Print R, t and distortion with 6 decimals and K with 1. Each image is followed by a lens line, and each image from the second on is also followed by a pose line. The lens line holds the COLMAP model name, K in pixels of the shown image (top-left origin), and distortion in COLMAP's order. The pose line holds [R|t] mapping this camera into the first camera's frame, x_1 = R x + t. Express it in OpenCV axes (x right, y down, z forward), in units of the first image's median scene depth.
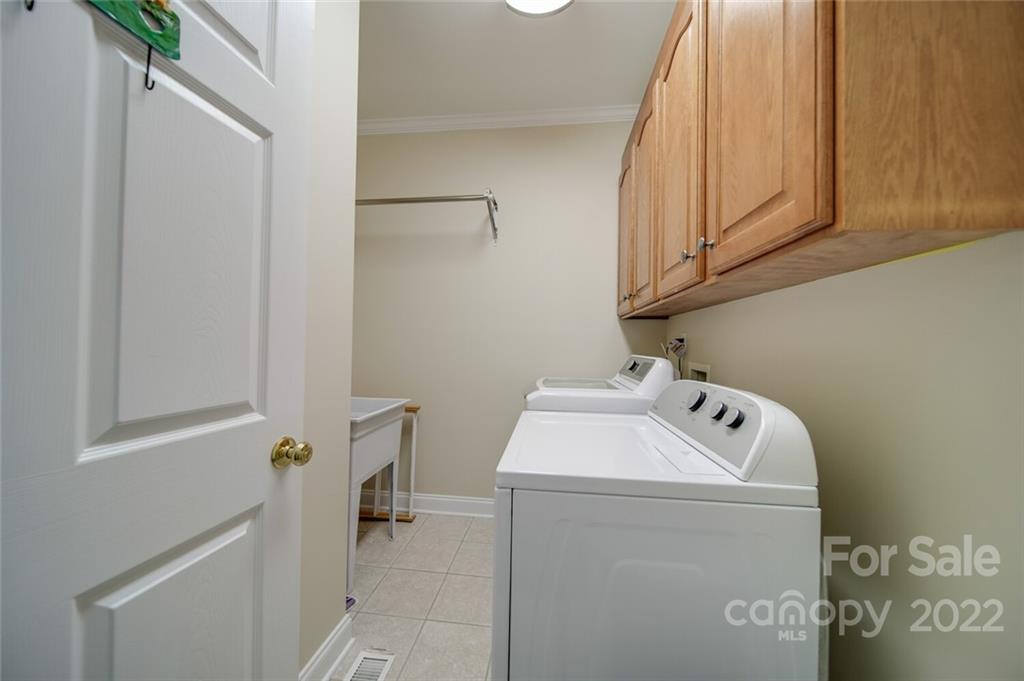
lens RADIAL K [[358.2, 0, 511.0], [0, 358.2, 342.4], [0, 0, 1]] dist [0.001391, -0.001733]
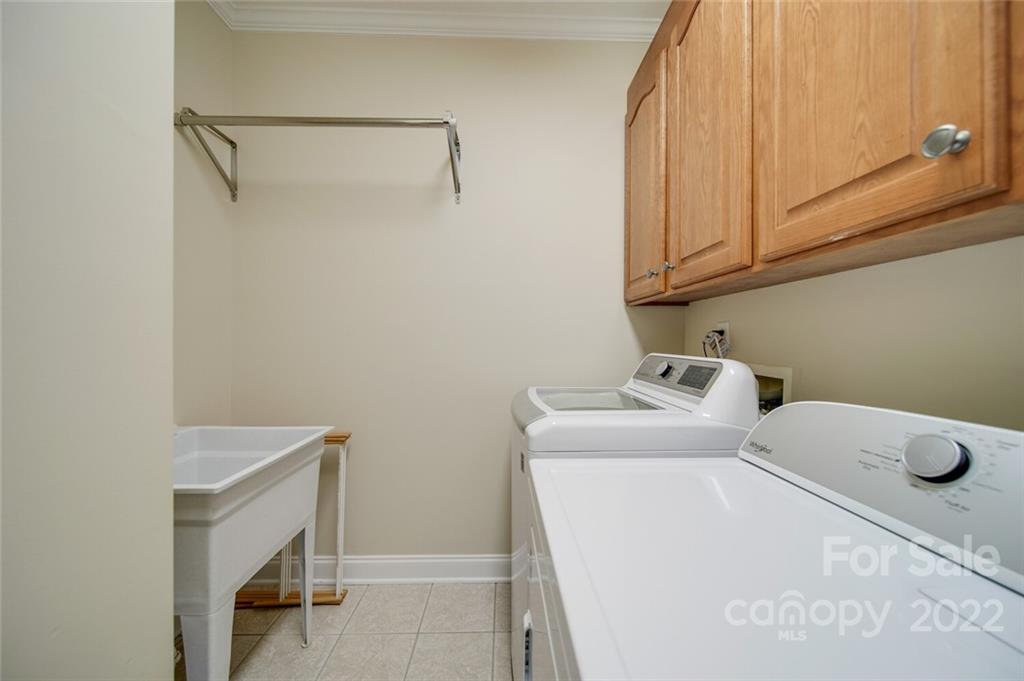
lens RADIAL K [[358.2, 0, 512.8], [0, 358.2, 336.4], [0, 0, 1]] dist [0.001391, -0.001733]
pose [[0.987455, -0.014578, 0.157224, -0.054275], [0.014111, 0.999892, 0.004087, -0.006201], [-0.157266, -0.001818, 0.987555, 0.291723]]
